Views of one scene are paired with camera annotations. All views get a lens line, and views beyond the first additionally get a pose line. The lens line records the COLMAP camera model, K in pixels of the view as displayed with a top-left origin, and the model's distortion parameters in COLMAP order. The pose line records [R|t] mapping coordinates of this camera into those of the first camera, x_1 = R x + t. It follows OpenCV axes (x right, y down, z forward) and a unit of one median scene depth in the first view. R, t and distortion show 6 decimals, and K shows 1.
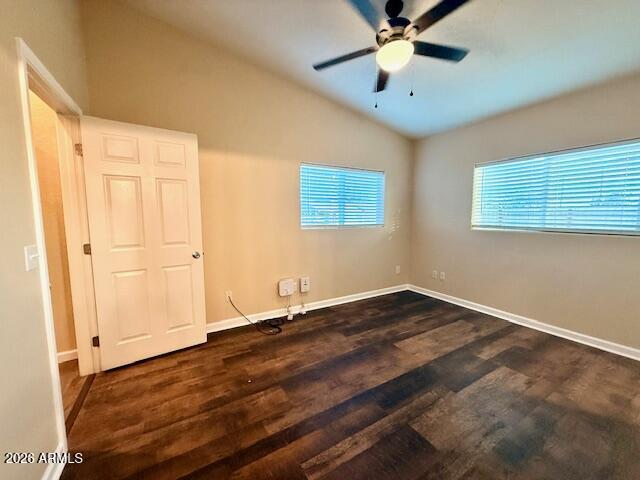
lens RADIAL K [[255.1, 0, 320.0], [0, 255.1, 240.0], [0, 0, 1]] dist [0.000027, -0.000033]
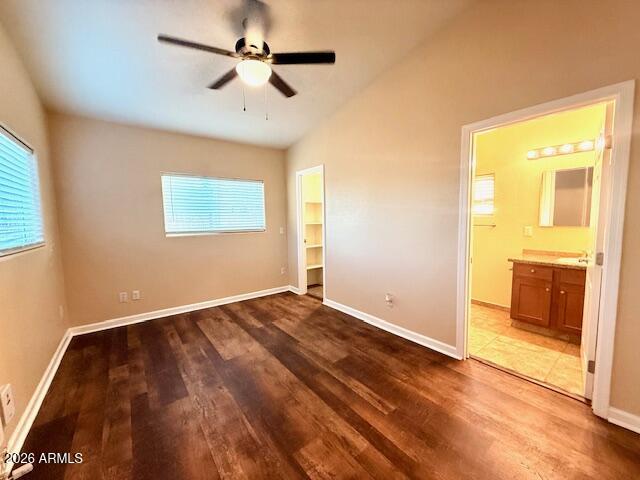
lens RADIAL K [[255.1, 0, 320.0], [0, 255.1, 240.0], [0, 0, 1]] dist [0.000027, -0.000033]
pose [[-0.114855, -0.084493, 0.989782, -0.704923], [0.114443, 0.988617, 0.097673, -0.087940], [-0.986768, 0.124492, -0.103878, 0.772237]]
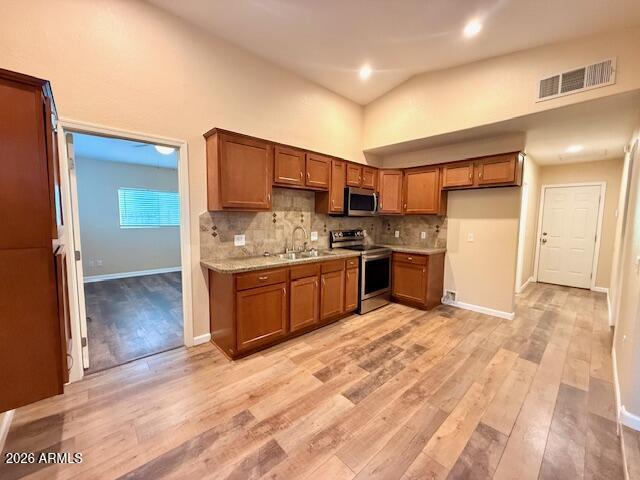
lens RADIAL K [[255.1, 0, 320.0], [0, 255.1, 240.0], [0, 0, 1]] dist [0.000027, -0.000033]
pose [[-0.212656, -0.087891, 0.973166, -1.851668], [0.087533, 0.990229, 0.108560, -0.047539], [-0.973199, 0.108270, -0.202885, 0.183107]]
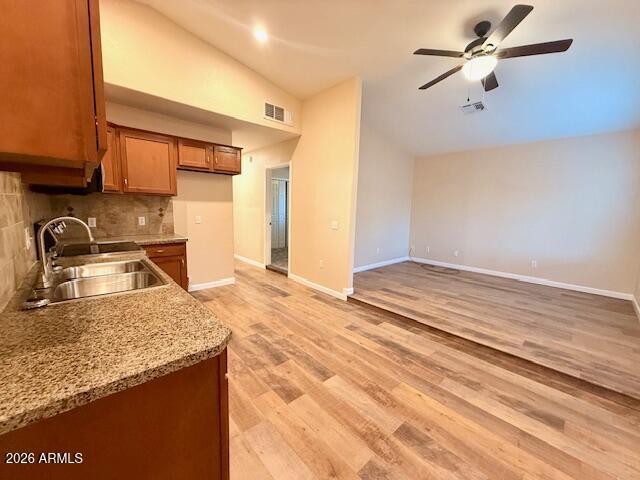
lens RADIAL K [[255.1, 0, 320.0], [0, 255.1, 240.0], [0, 0, 1]] dist [0.000027, -0.000033]
pose [[-0.976826, 0.001303, -0.214029, -0.881663], [-0.047697, 0.973509, 0.223616, -0.083163], [0.208650, 0.228643, -0.950888, 0.695320]]
